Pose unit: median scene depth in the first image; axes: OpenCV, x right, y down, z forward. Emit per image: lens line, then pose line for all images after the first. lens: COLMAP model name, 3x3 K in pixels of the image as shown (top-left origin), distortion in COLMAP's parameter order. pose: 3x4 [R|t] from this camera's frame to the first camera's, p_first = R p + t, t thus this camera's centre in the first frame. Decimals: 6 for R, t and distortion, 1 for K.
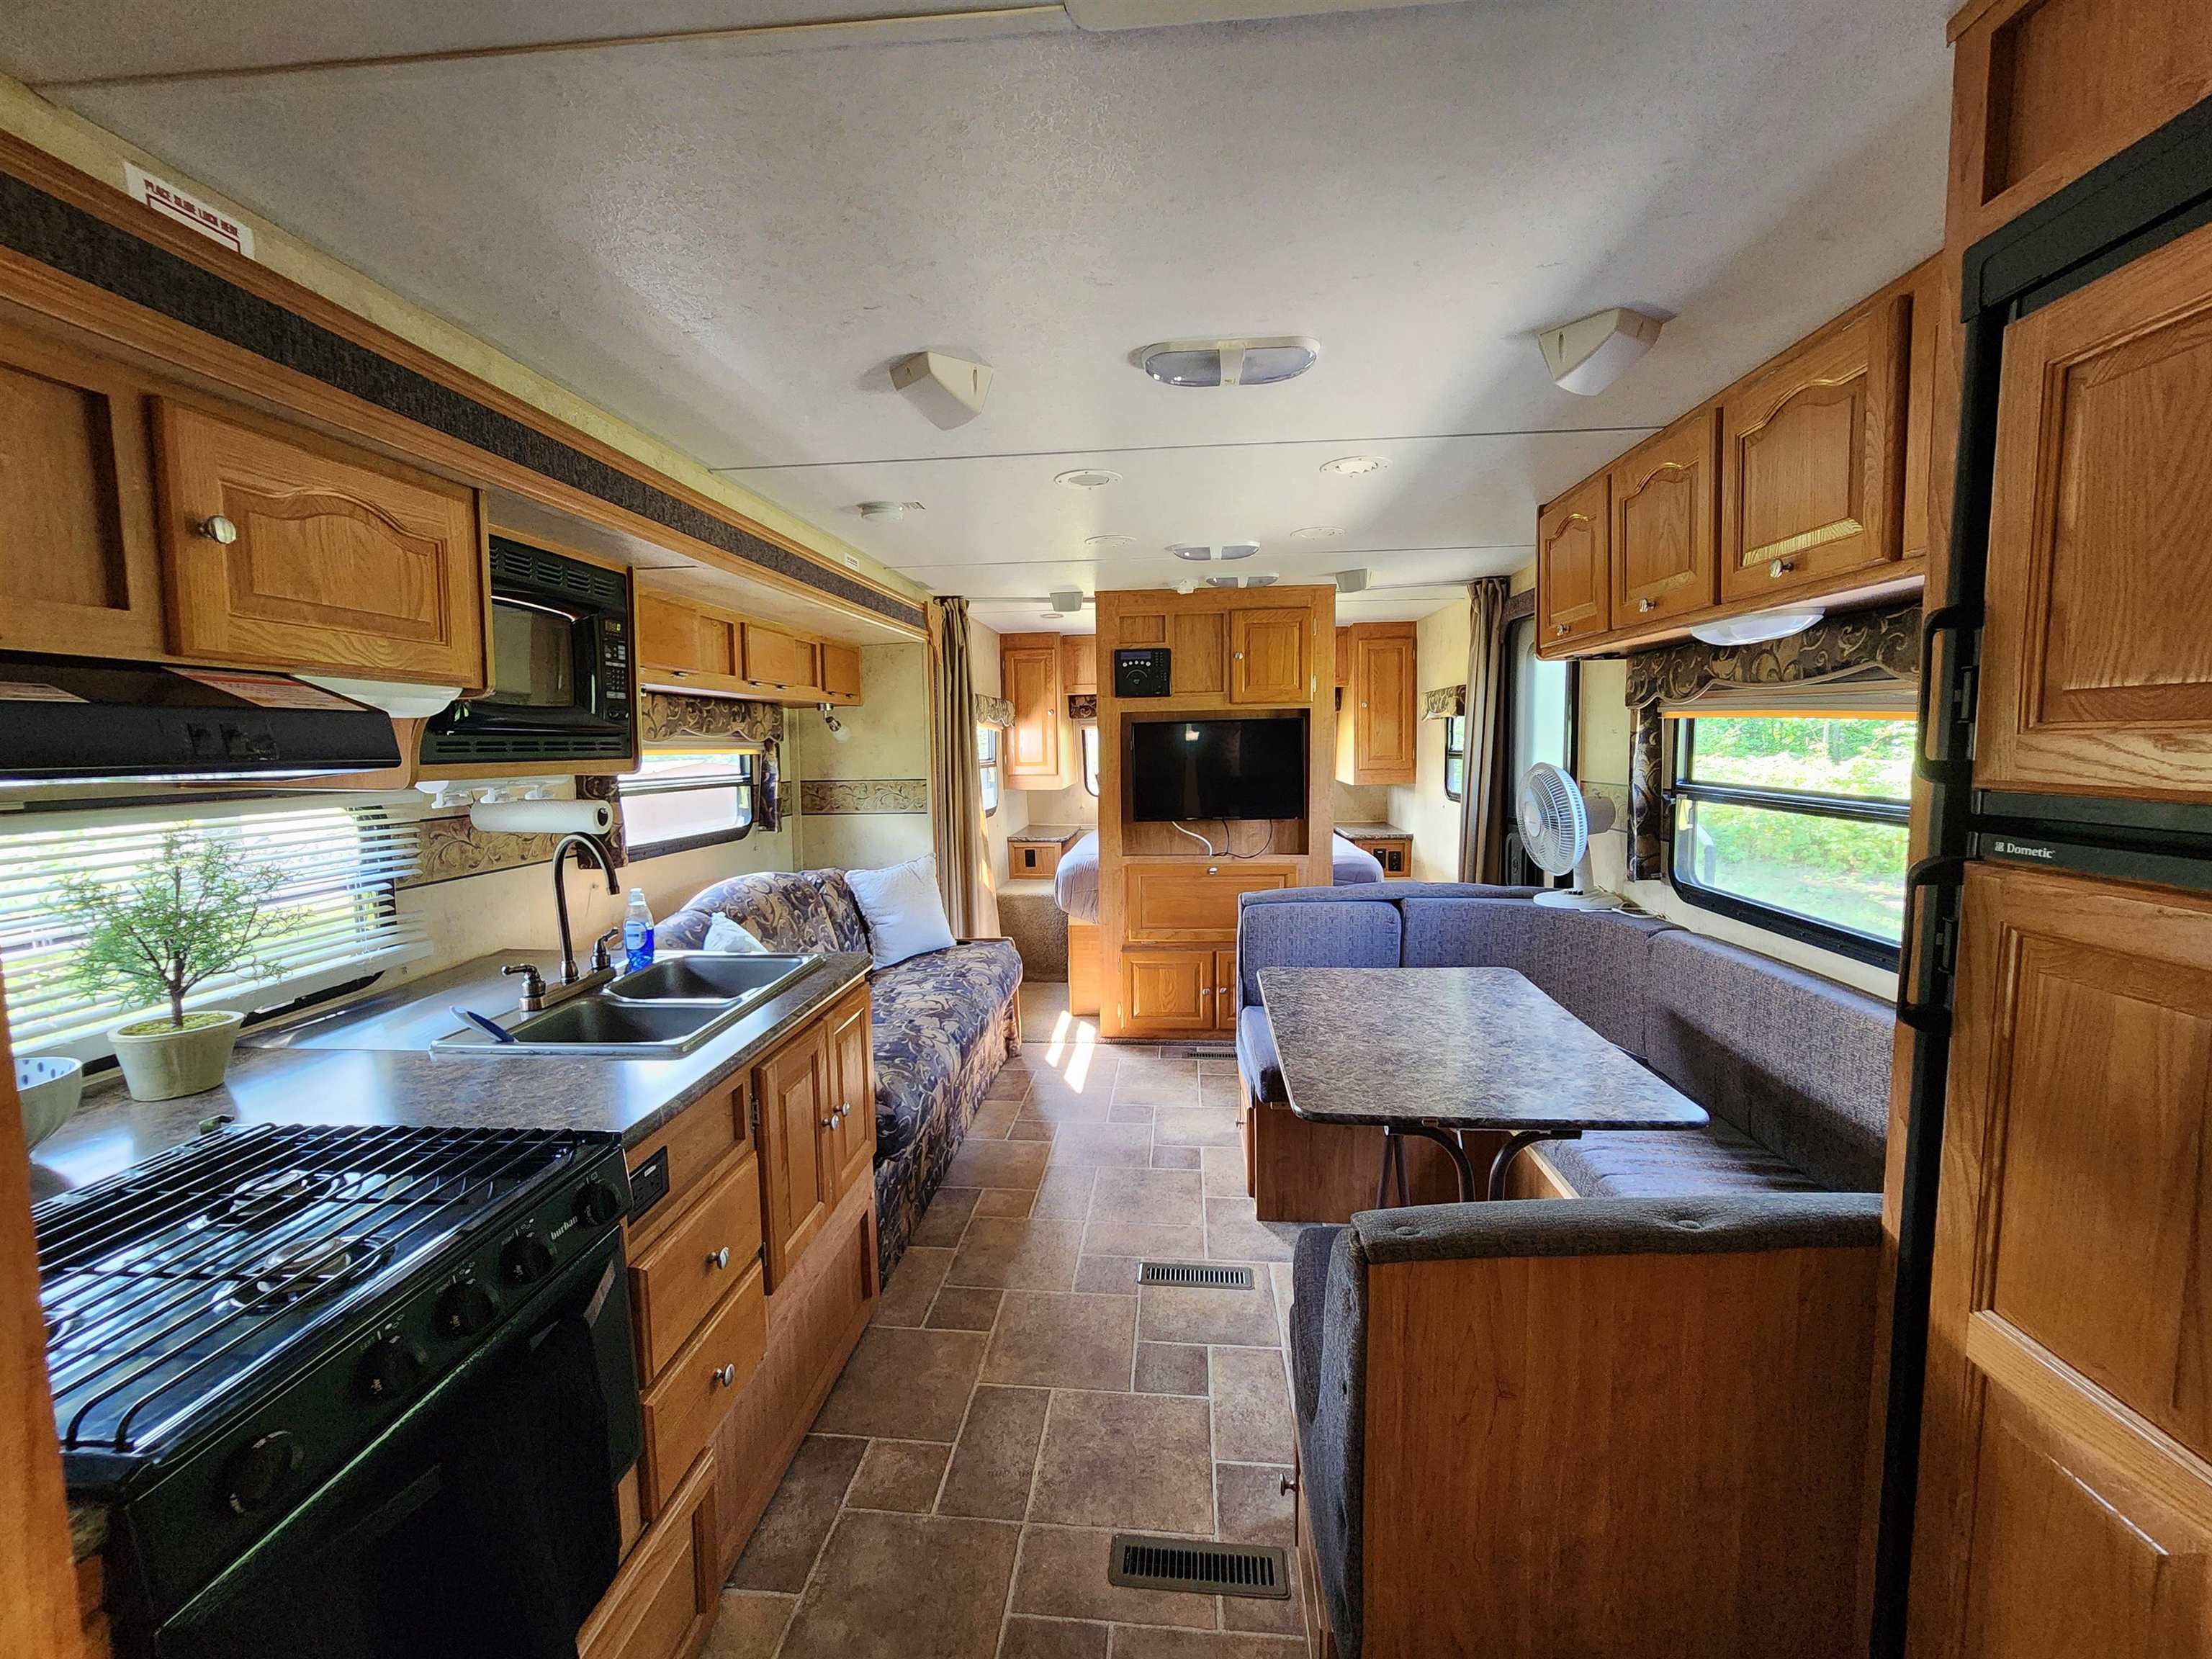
lens RADIAL K [[910.2, 0, 1091.2], [0, 910.2, 823.1], [0, 0, 1]] dist [-0.001078, 0.000411]
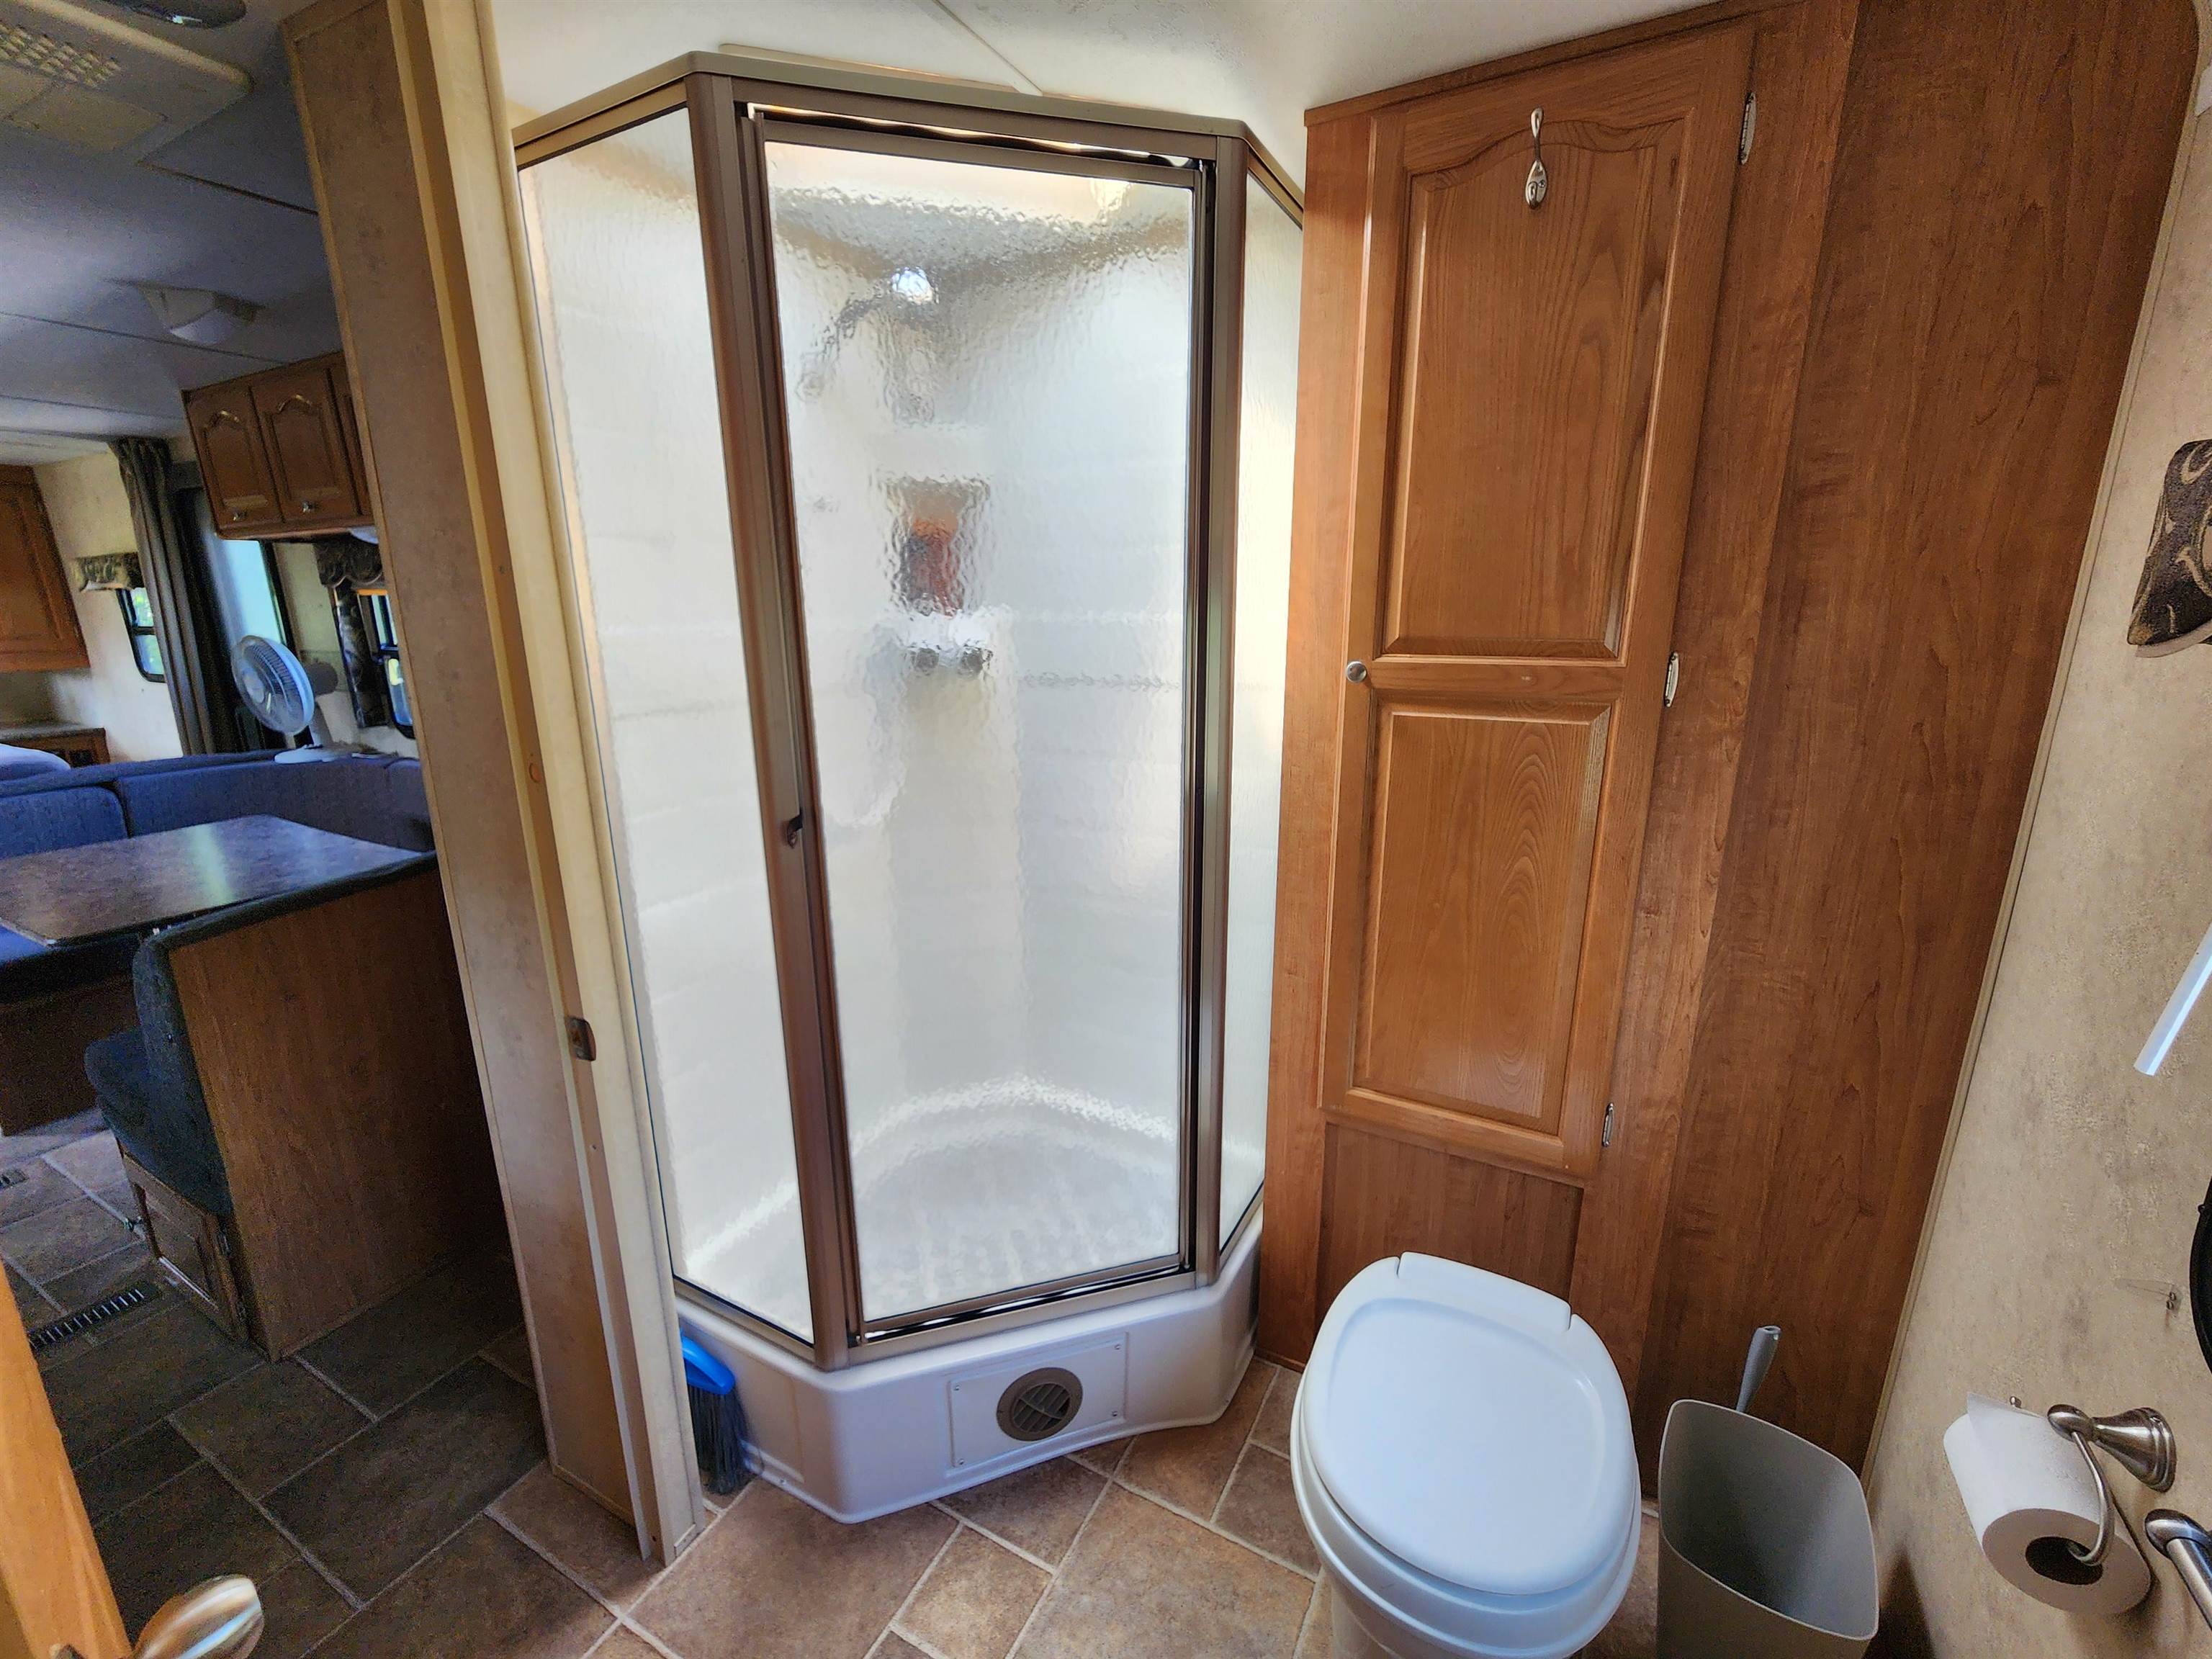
lens RADIAL K [[910.2, 0, 1106.2], [0, 910.2, 825.4], [0, 0, 1]] dist [-0.001078, 0.000411]
pose [[0.376311, -0.209490, 0.902499, -0.163307], [0.086303, 0.977792, 0.190982, 0.040001], [-0.922465, 0.006019, 0.386034, -0.392161]]
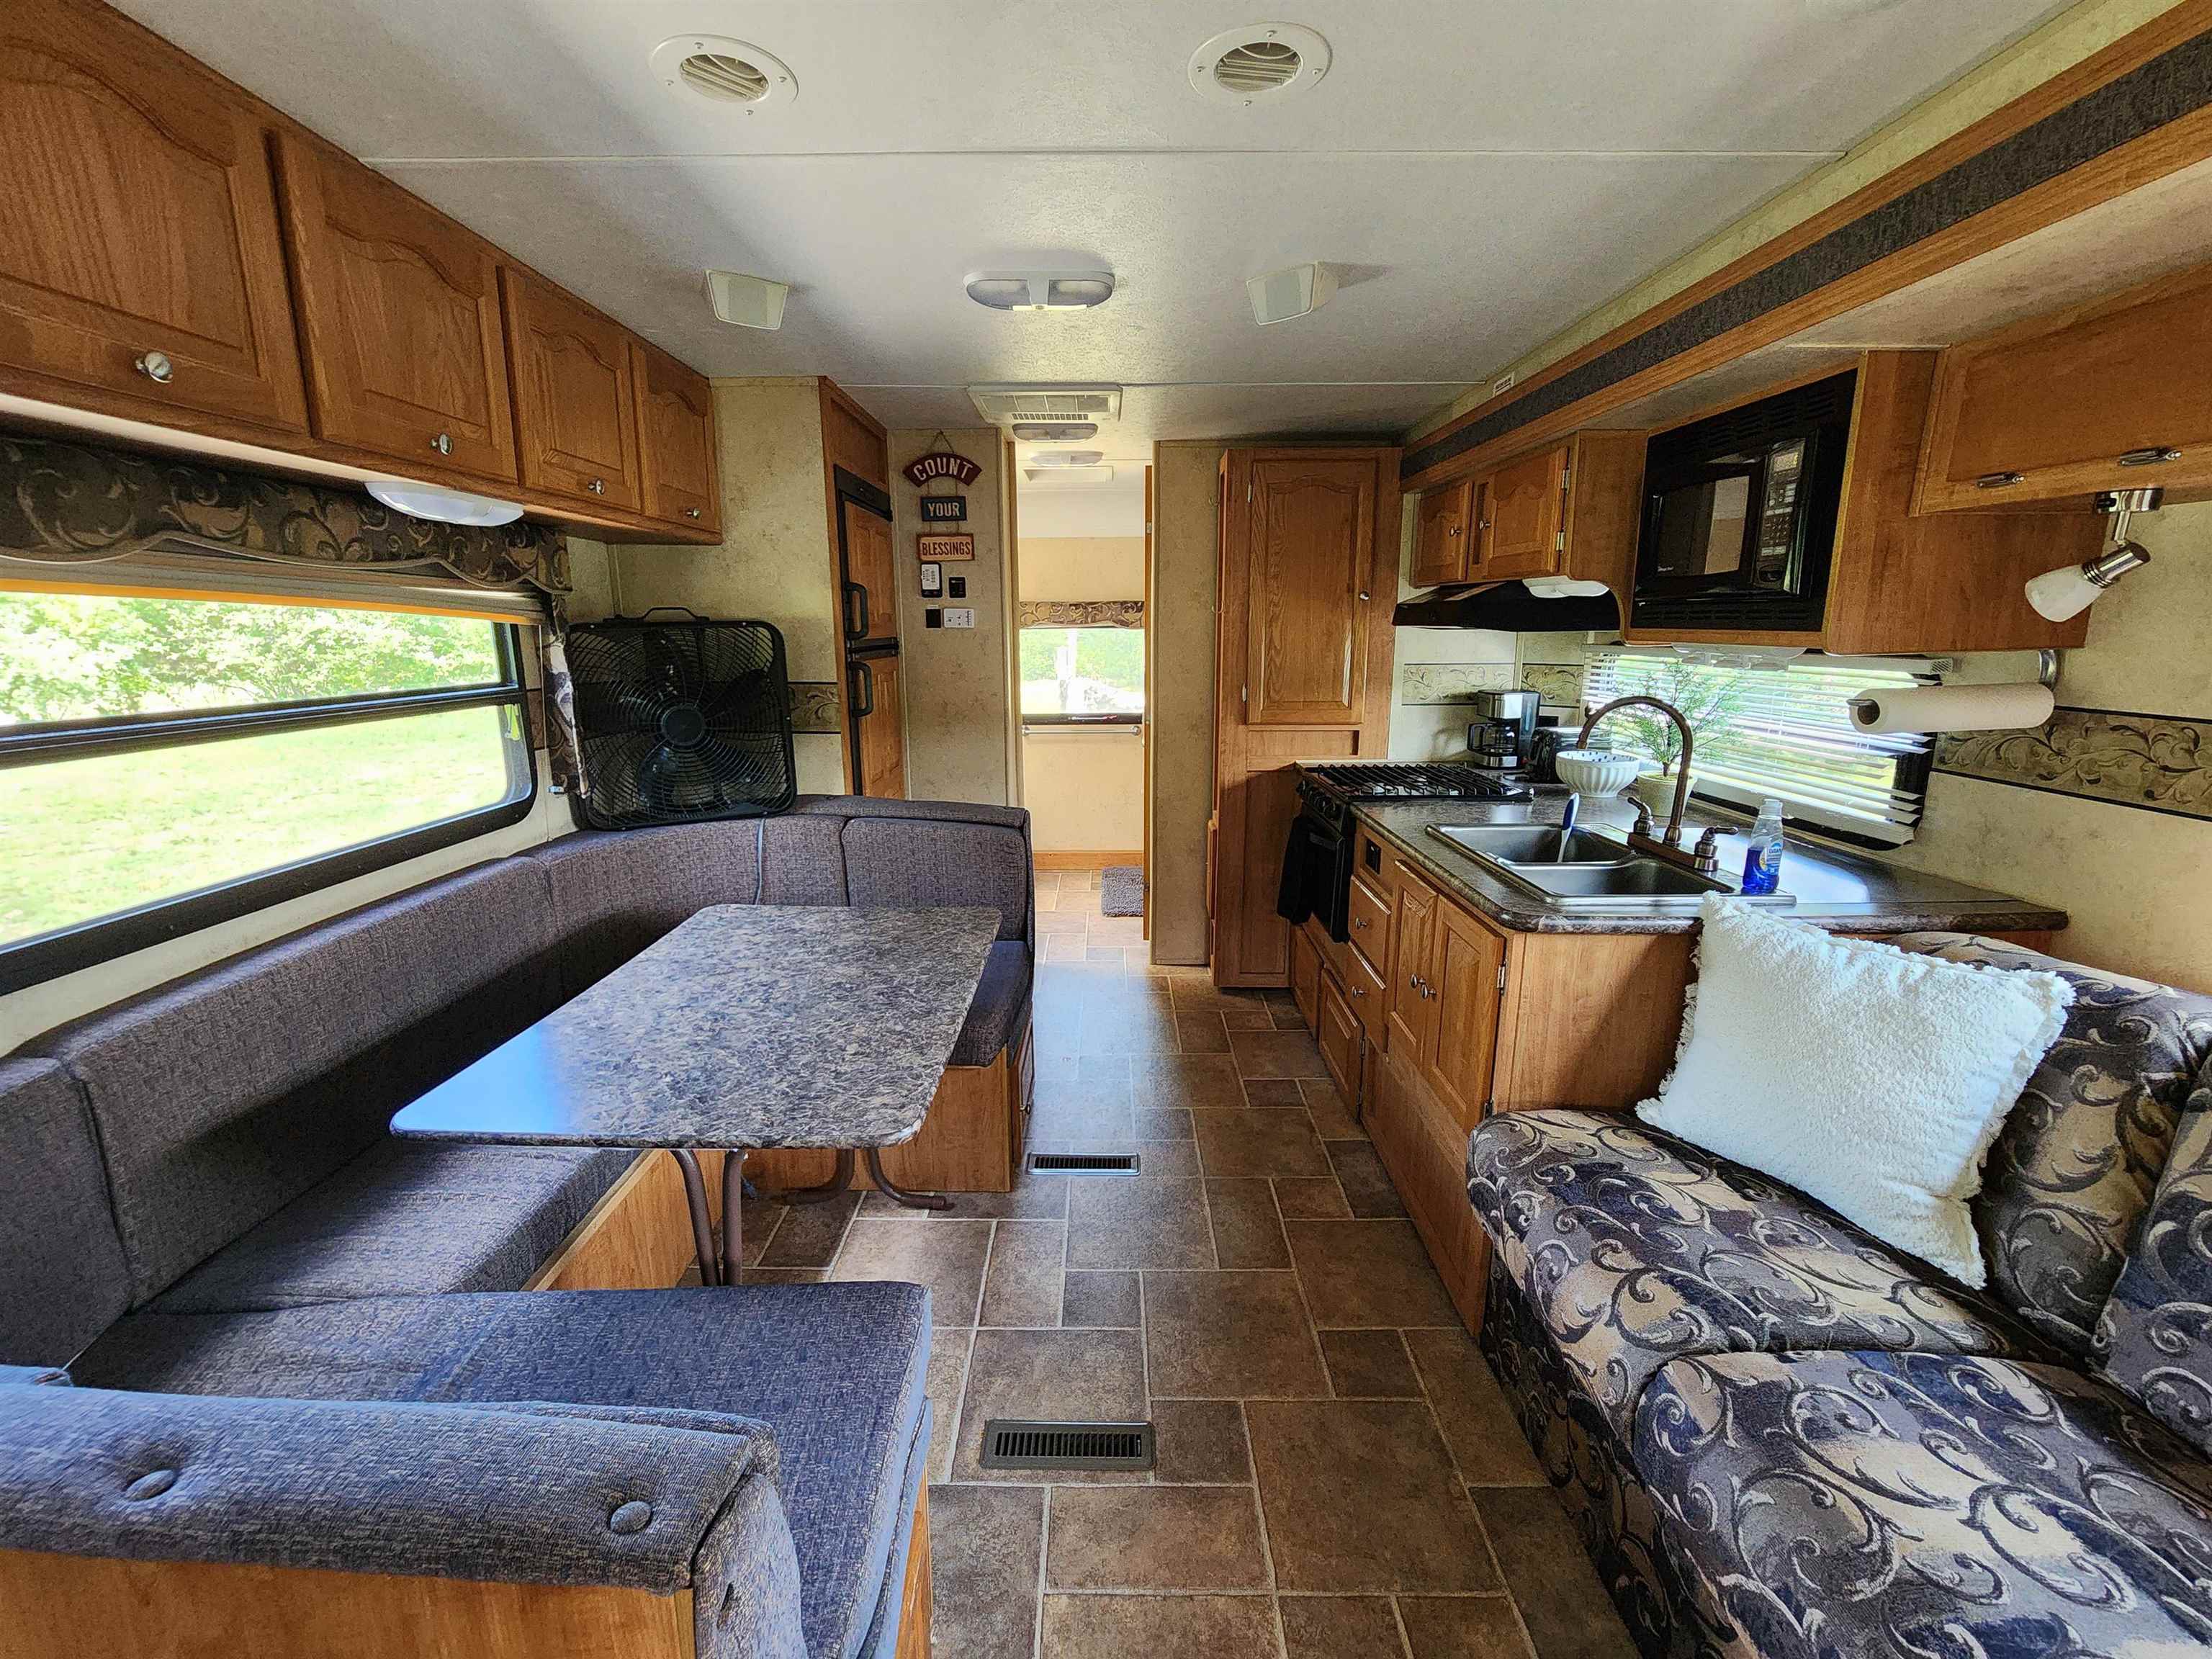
lens RADIAL K [[910.2, 0, 1100.6], [0, 910.2, 821.5], [0, 0, 1]] dist [-0.001078, 0.000411]
pose [[-0.995151, 0.038772, -0.090389, 0.118861], [0.009672, 0.953142, 0.302368, -0.120591], [0.097877, 0.300028, -0.948896, 1.332170]]
